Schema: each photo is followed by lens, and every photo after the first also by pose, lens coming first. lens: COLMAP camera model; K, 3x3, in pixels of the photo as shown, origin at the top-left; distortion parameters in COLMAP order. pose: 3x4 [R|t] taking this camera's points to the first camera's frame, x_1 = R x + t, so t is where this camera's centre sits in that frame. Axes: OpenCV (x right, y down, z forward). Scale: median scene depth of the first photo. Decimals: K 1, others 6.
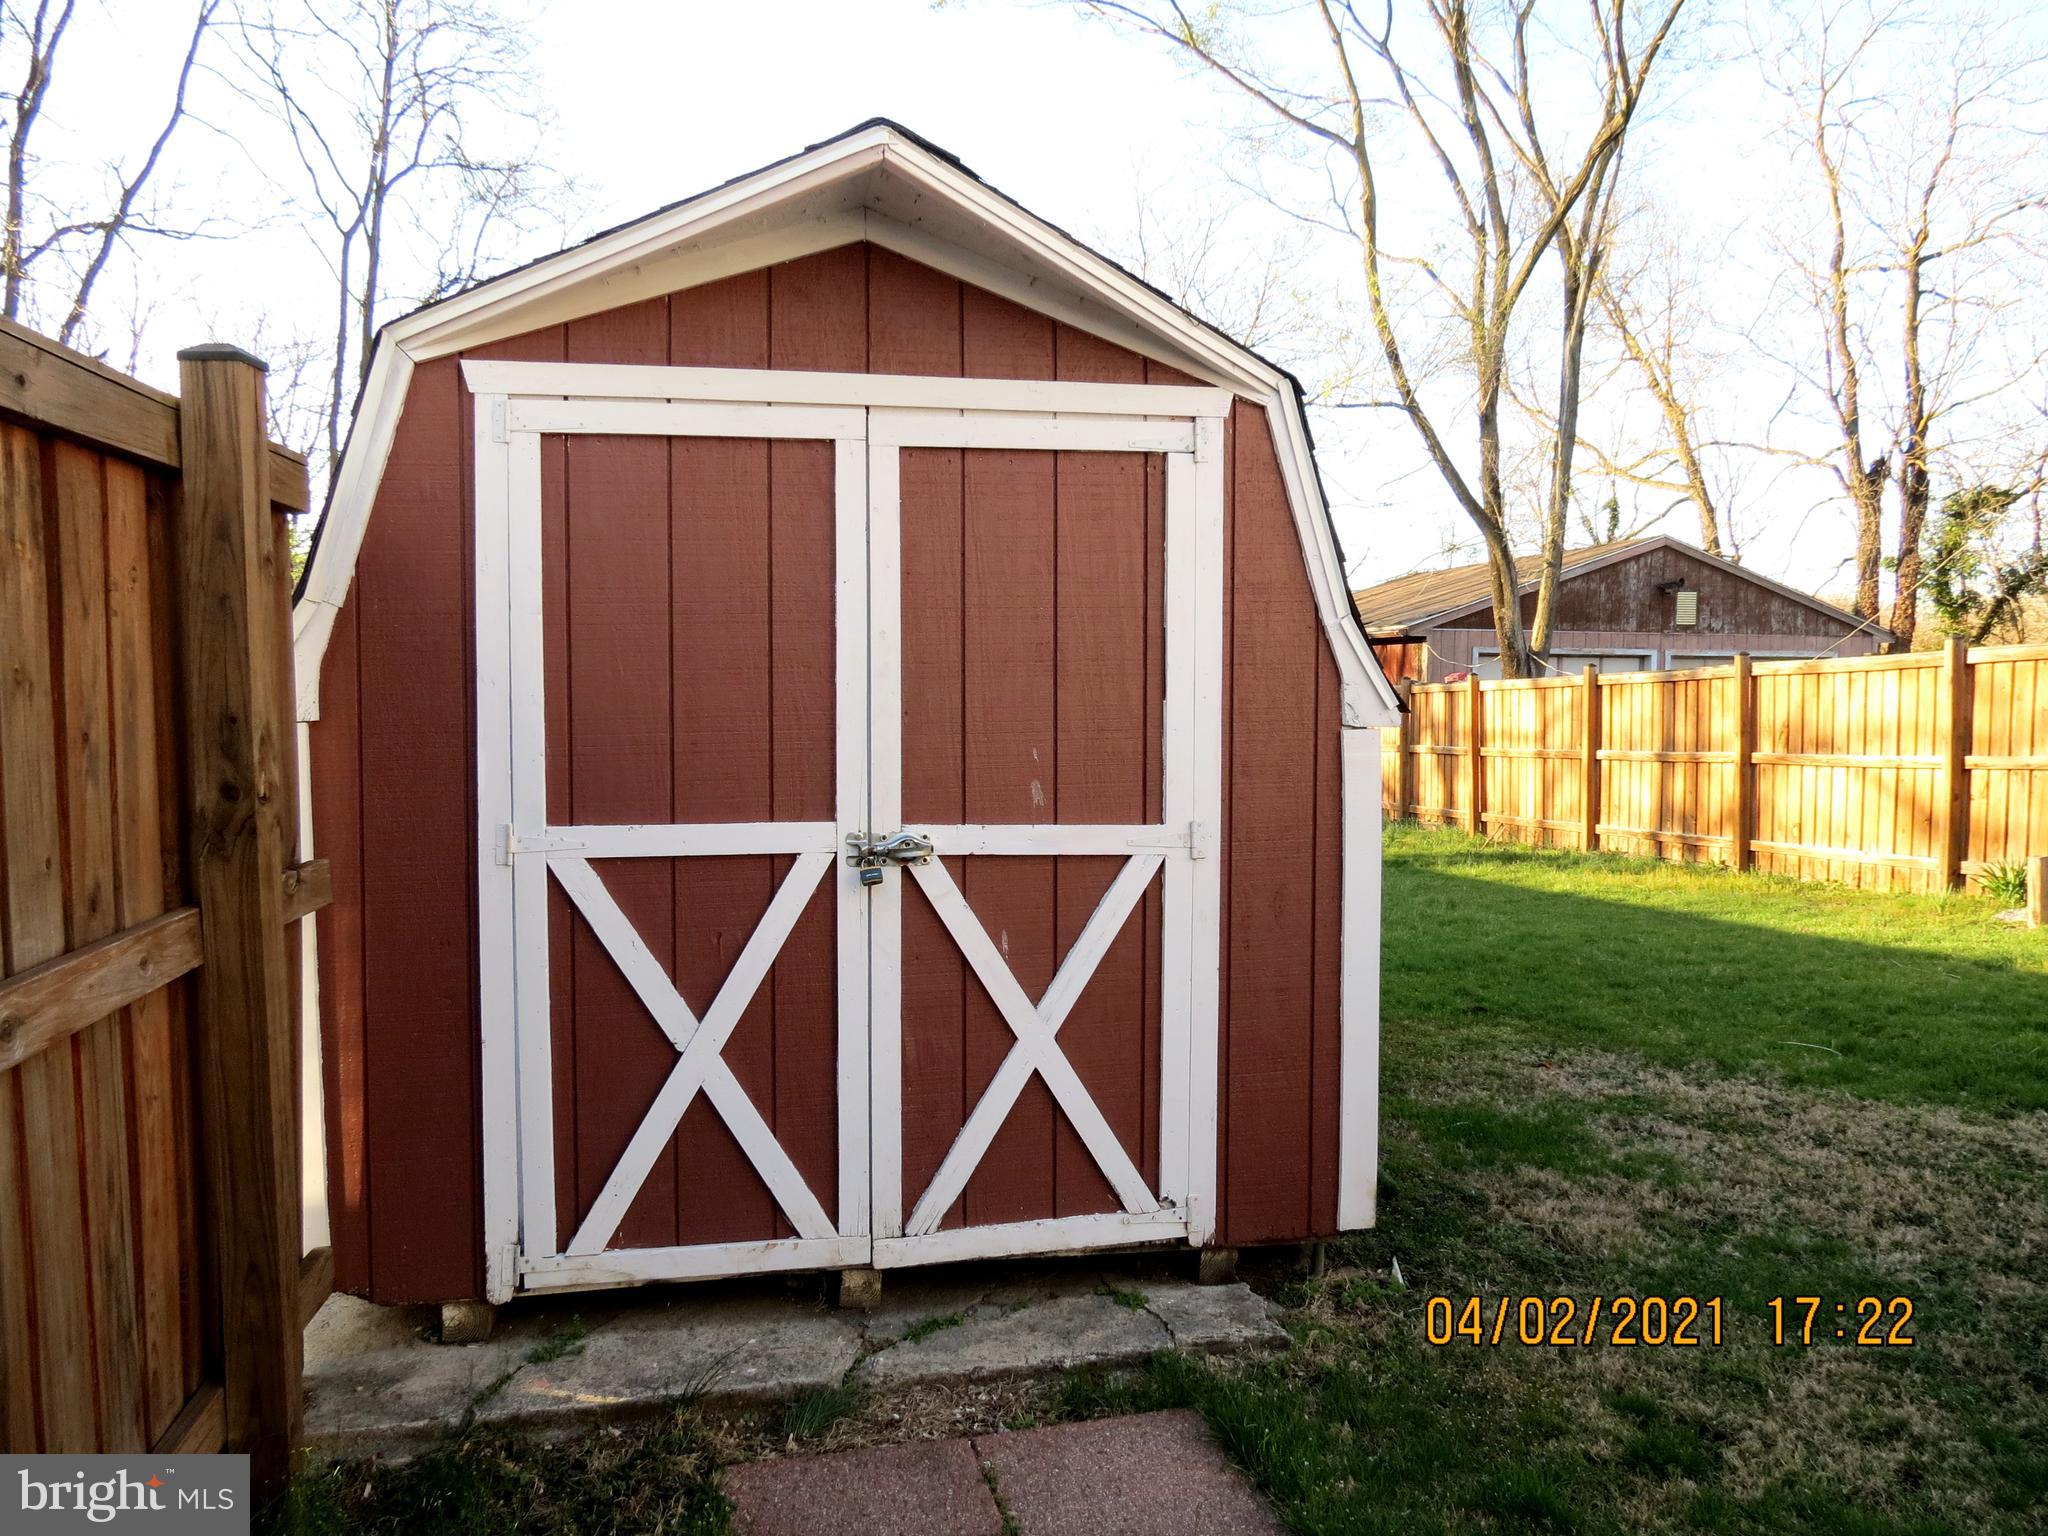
lens RADIAL K [[1470.0, 0, 1027.6], [0, 1470.0, 772.2], [0, 0, 1]] dist [-0.023914, 0.002260]
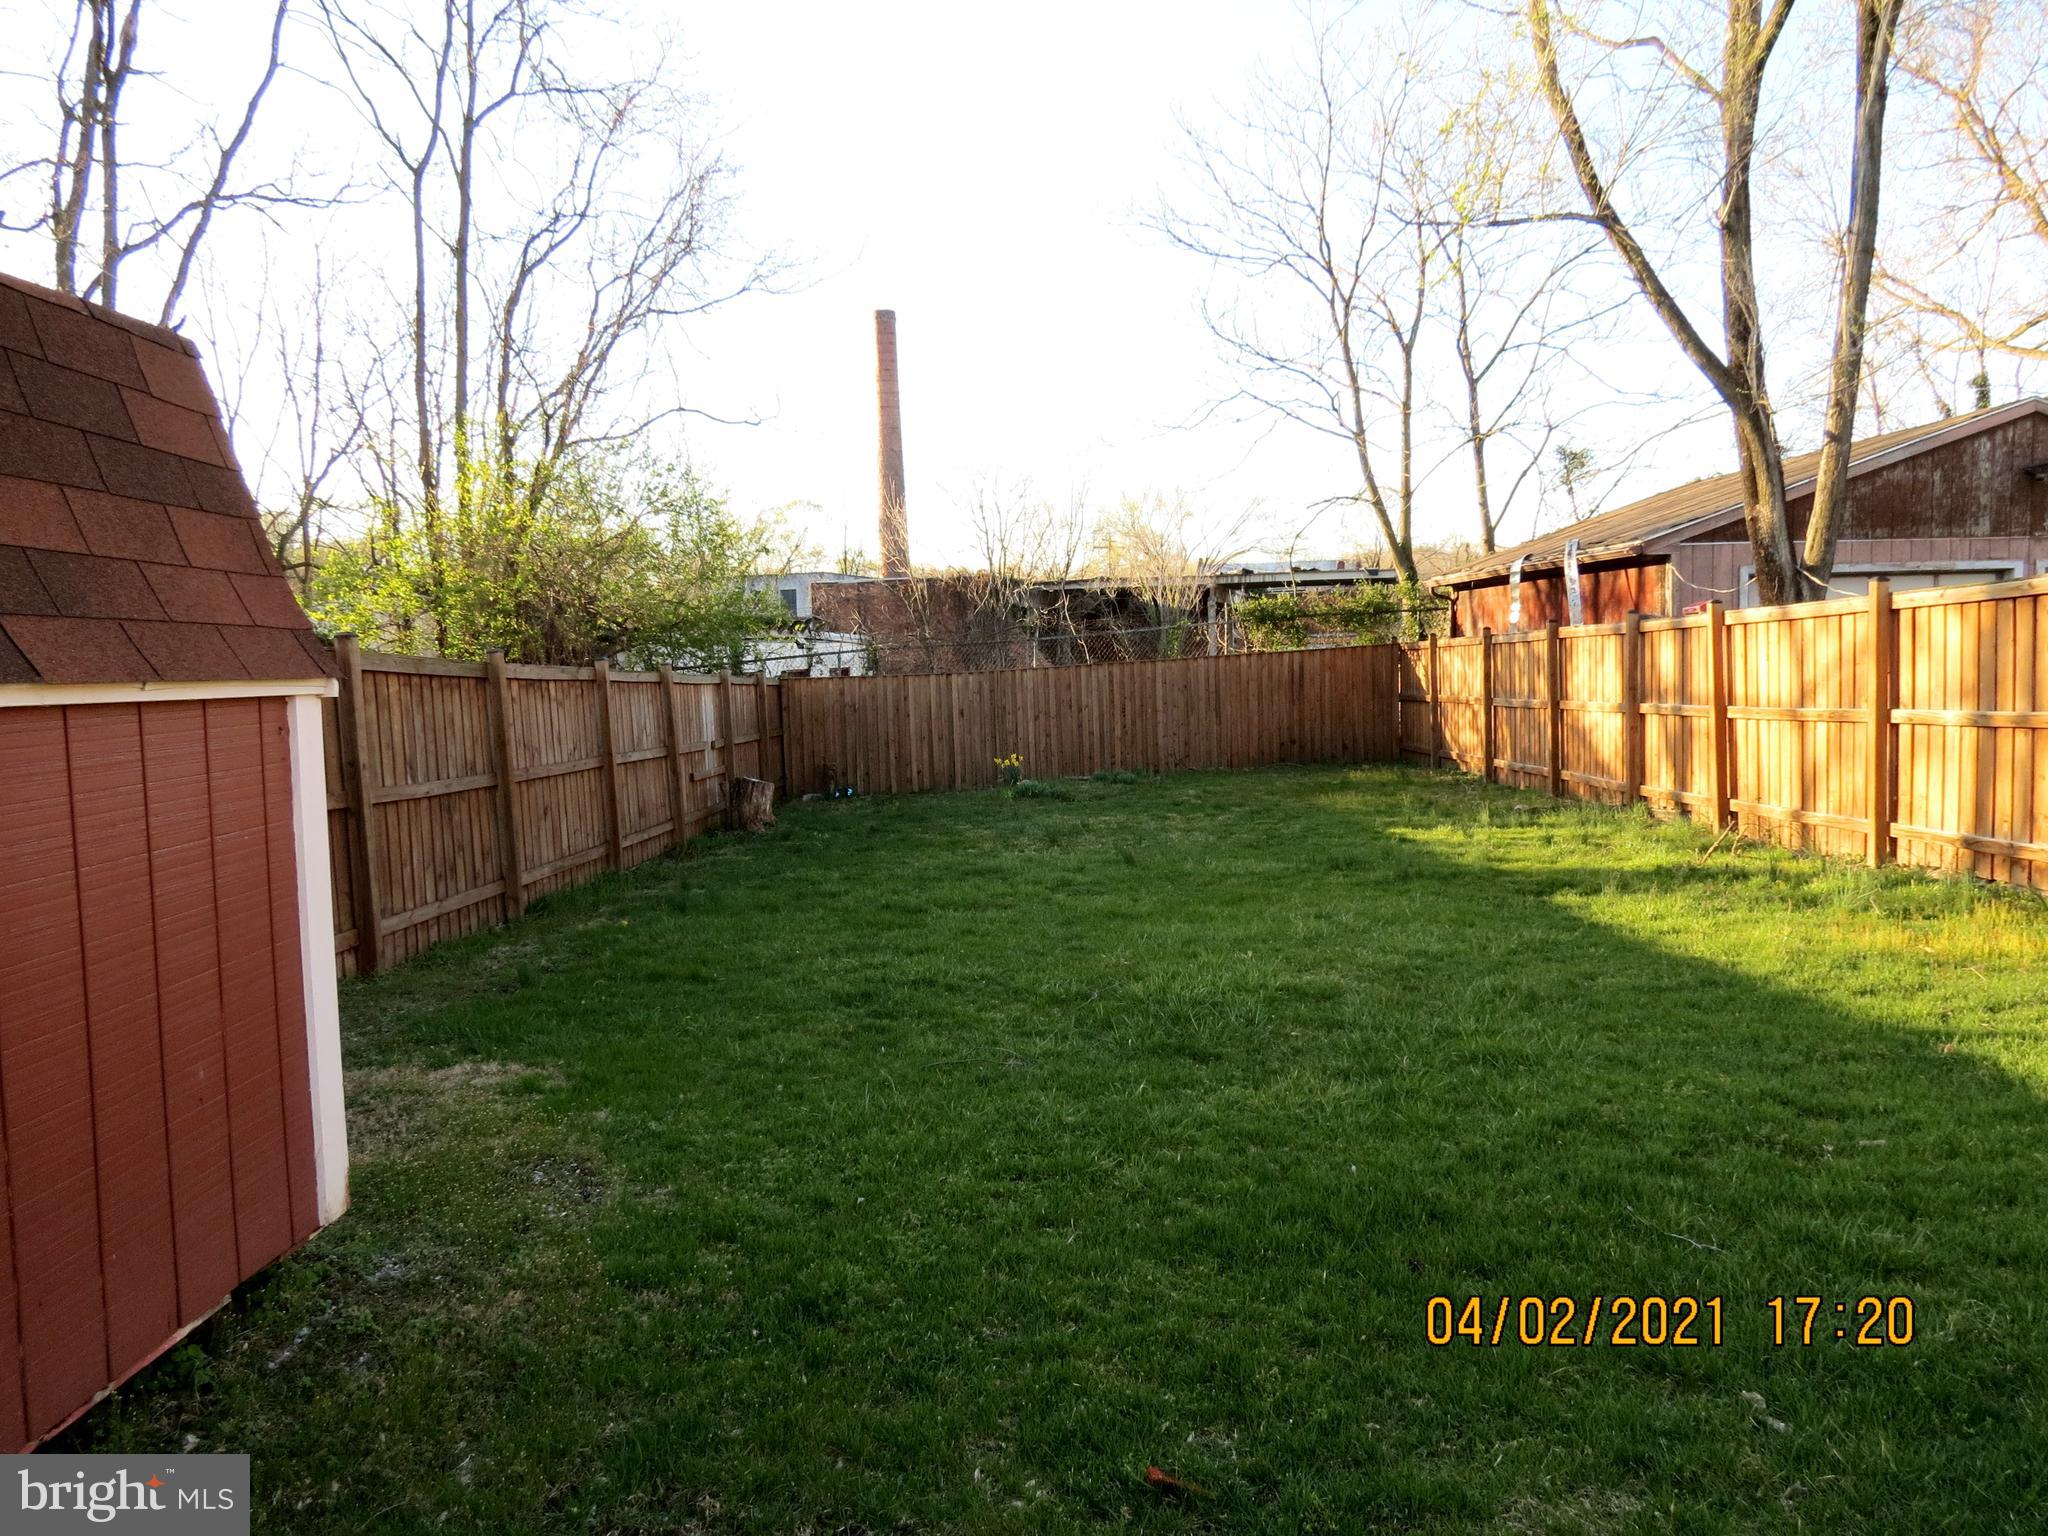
lens RADIAL K [[1434.4, 0, 1060.1], [0, 1434.4, 771.9], [0, 0, 1]] dist [-0.027556, 0.004109]
pose [[0.975693, -0.014067, -0.218689, 0.145698], [0.020471, 0.999425, 0.027045, -0.010492], [0.218182, -0.030864, 0.975420, 0.264624]]
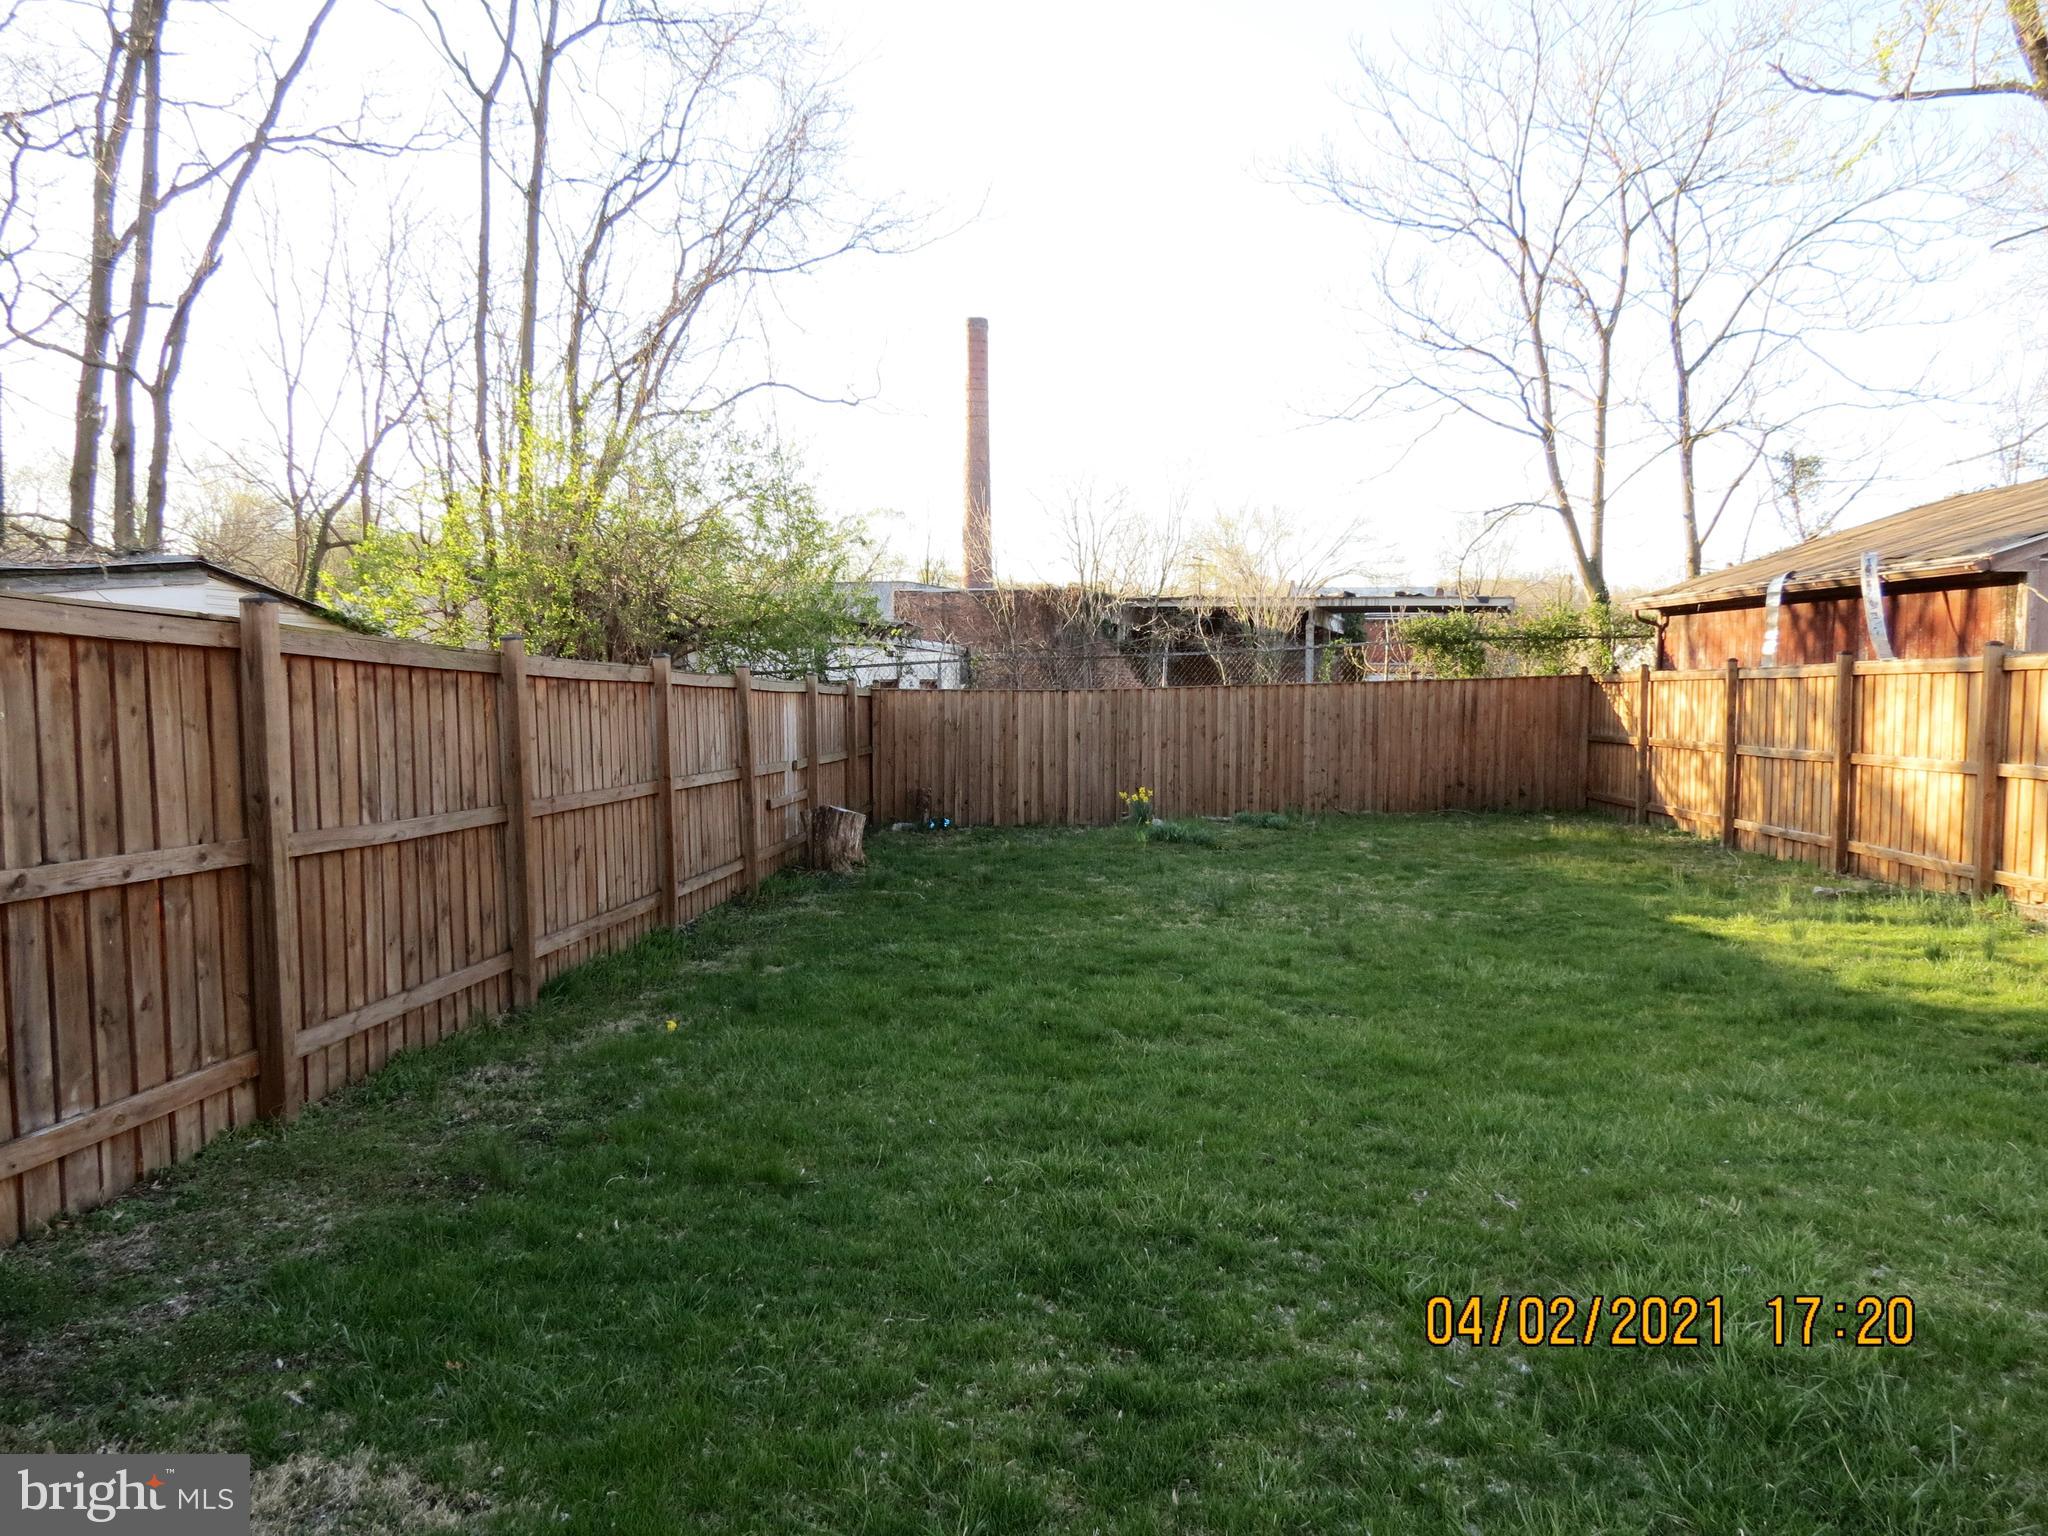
lens RADIAL K [[1422.1, 0, 1054.5], [0, 1422.1, 776.0], [0, 0, 1]] dist [-0.022972, 0.002288]
pose [[0.963560, 0.022367, -0.266556, 0.060772], [-0.018395, 0.999680, 0.017387, -0.018094], [0.266859, -0.011850, 0.963663, 0.424031]]
